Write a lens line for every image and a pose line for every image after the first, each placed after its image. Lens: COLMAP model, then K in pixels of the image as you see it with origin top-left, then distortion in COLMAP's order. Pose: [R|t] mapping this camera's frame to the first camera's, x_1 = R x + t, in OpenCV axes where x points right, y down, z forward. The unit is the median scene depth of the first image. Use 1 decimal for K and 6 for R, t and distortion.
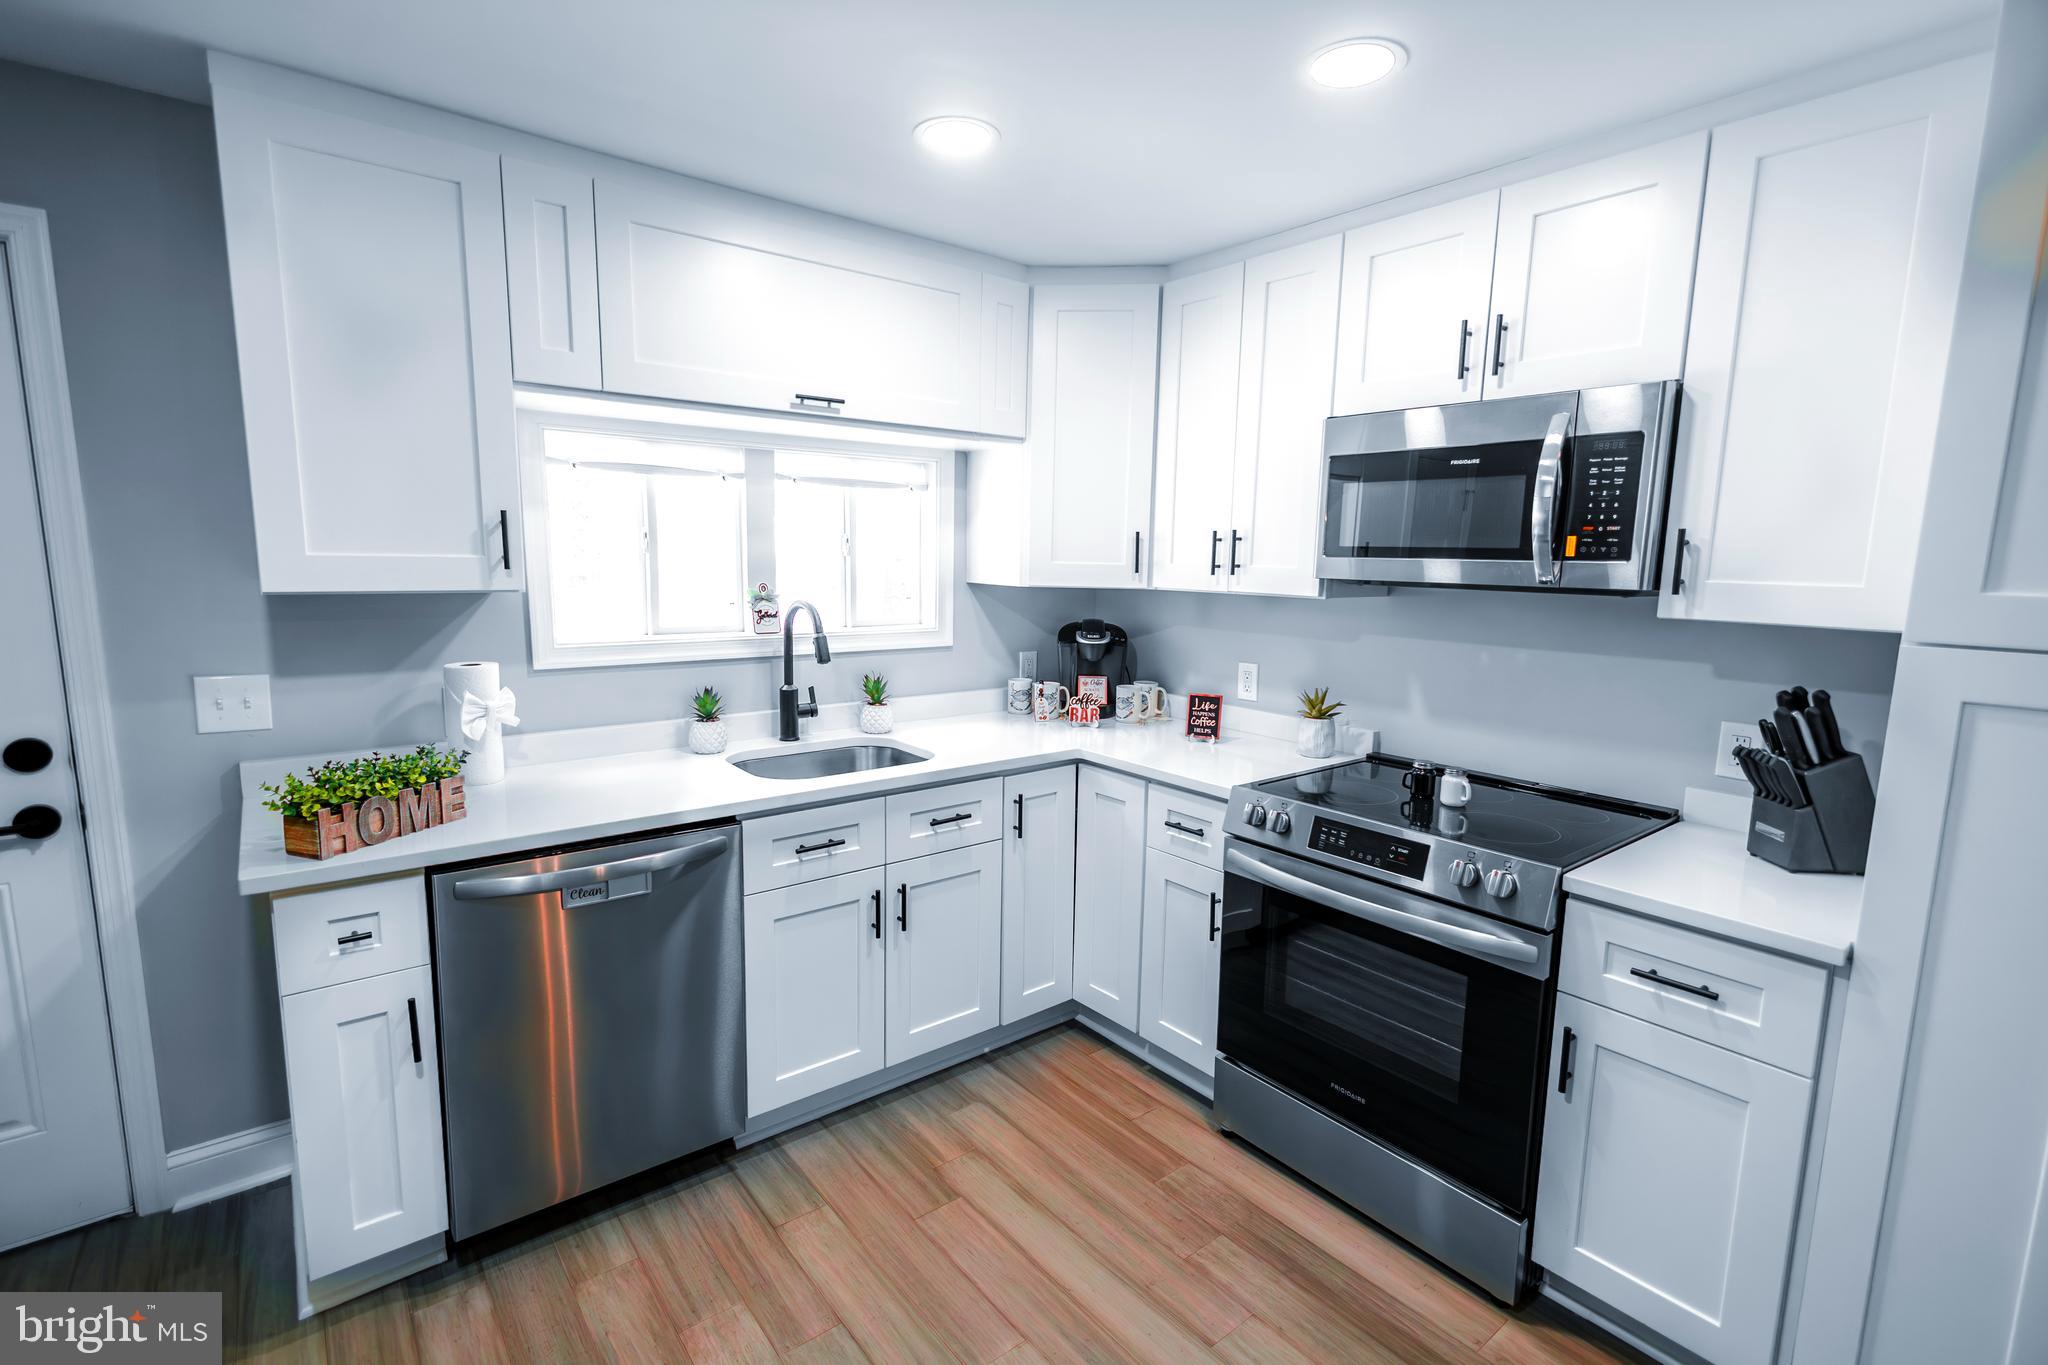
lens RADIAL K [[944.8, 0, 1024.0], [0, 944.8, 682.5], [0, 0, 1]] dist [0.009157, -0.001230]
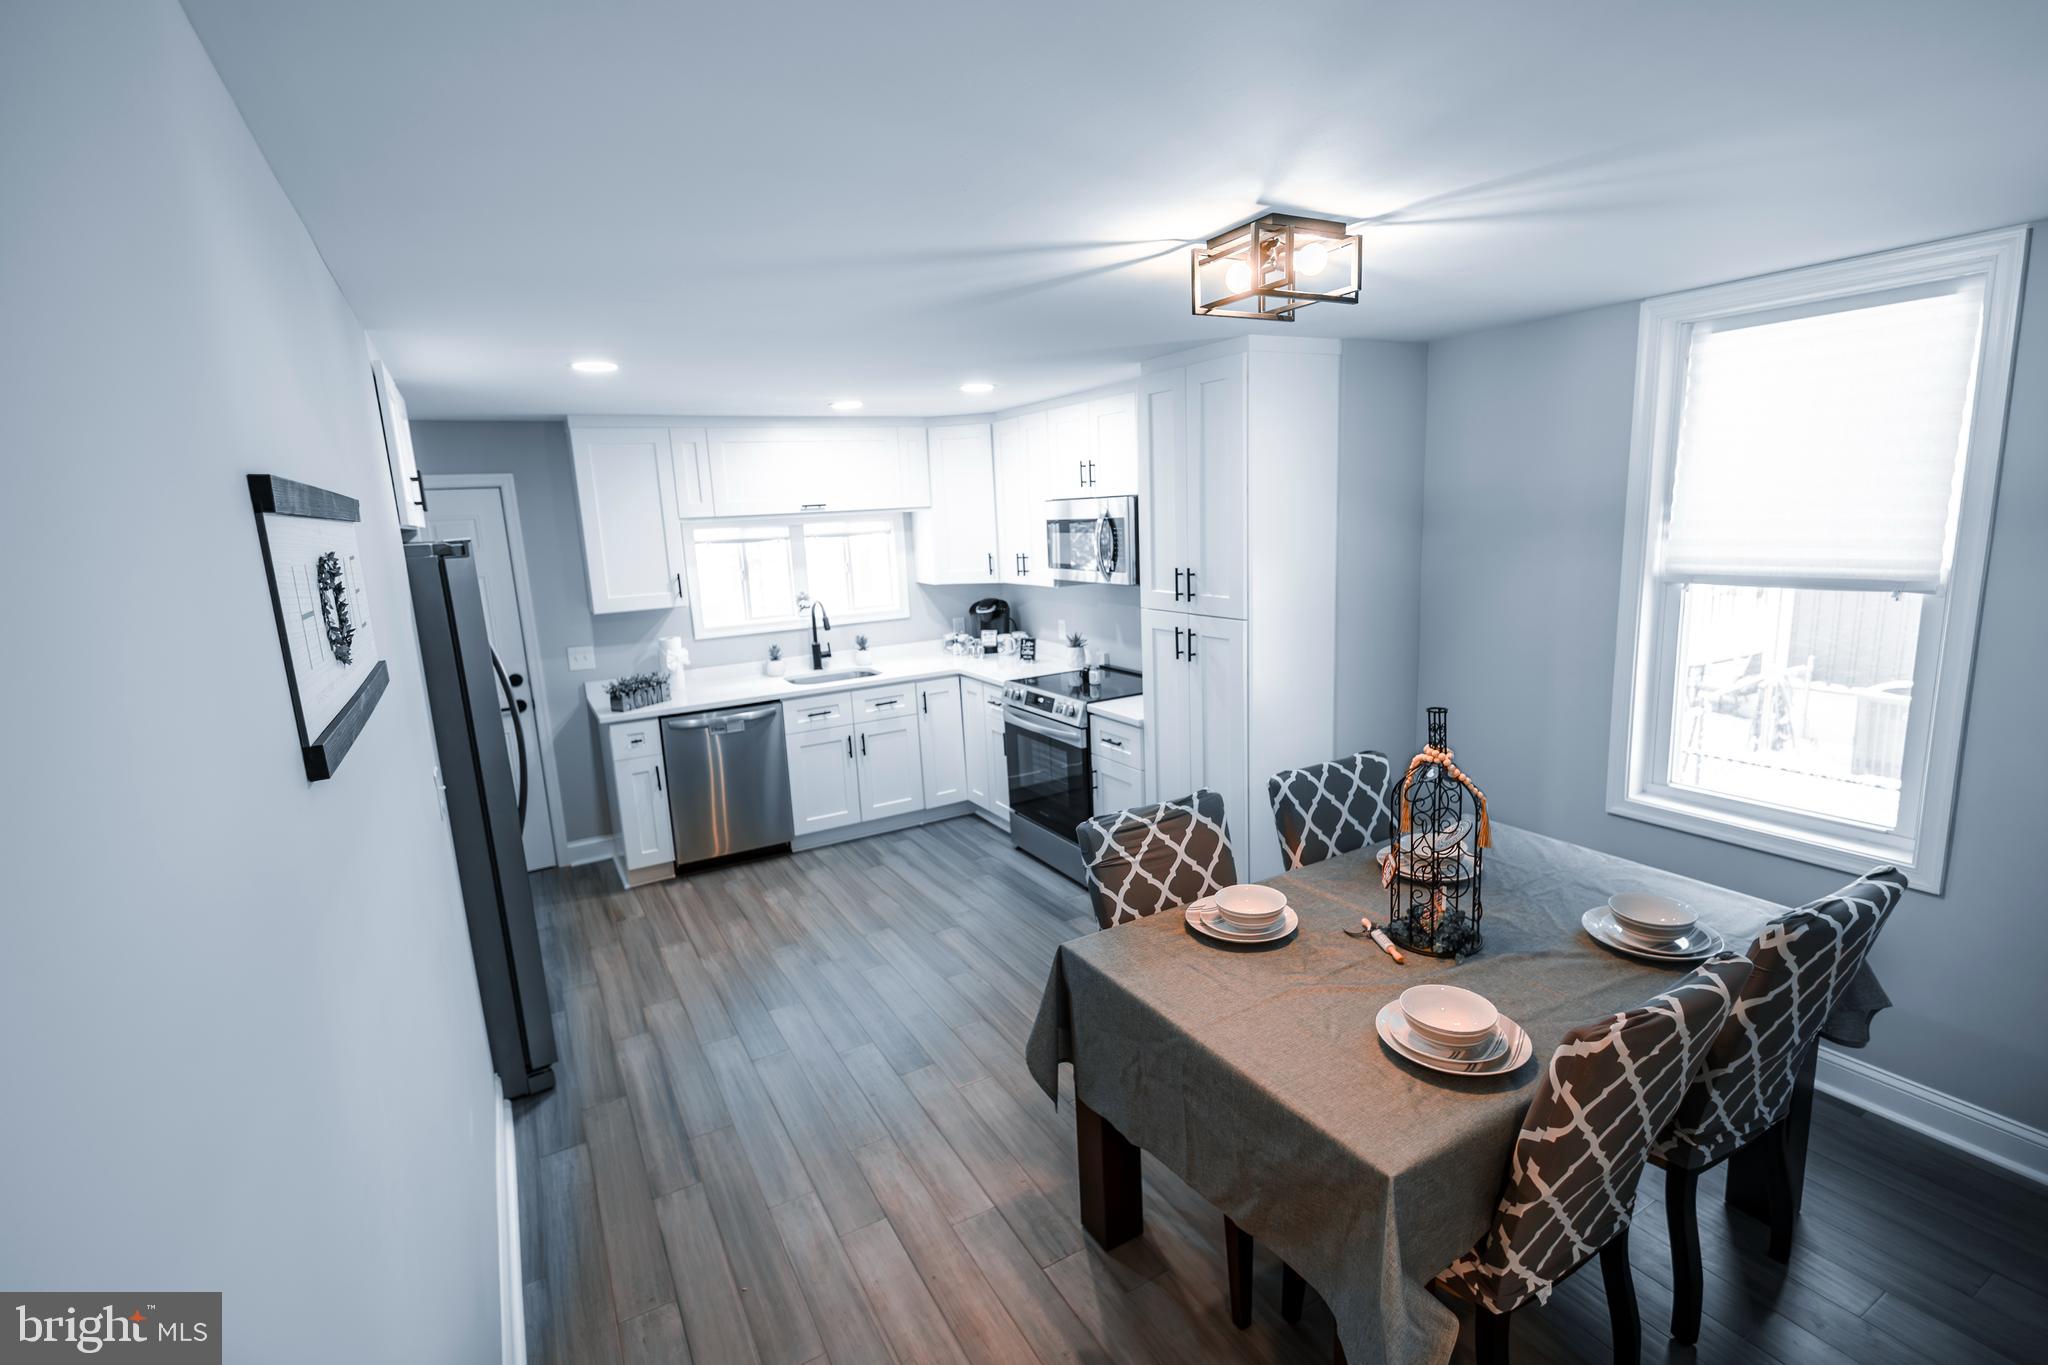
lens RADIAL K [[941.2, 0, 1018.7], [0, 941.2, 686.9], [0, 0, 1]] dist [0.007772, -0.000584]
pose [[0.984333, -0.033843, -0.173041, 0.585602], [0.042715, 0.997943, 0.047805, 0.023345], [0.171067, -0.054447, 0.983754, -1.012109]]
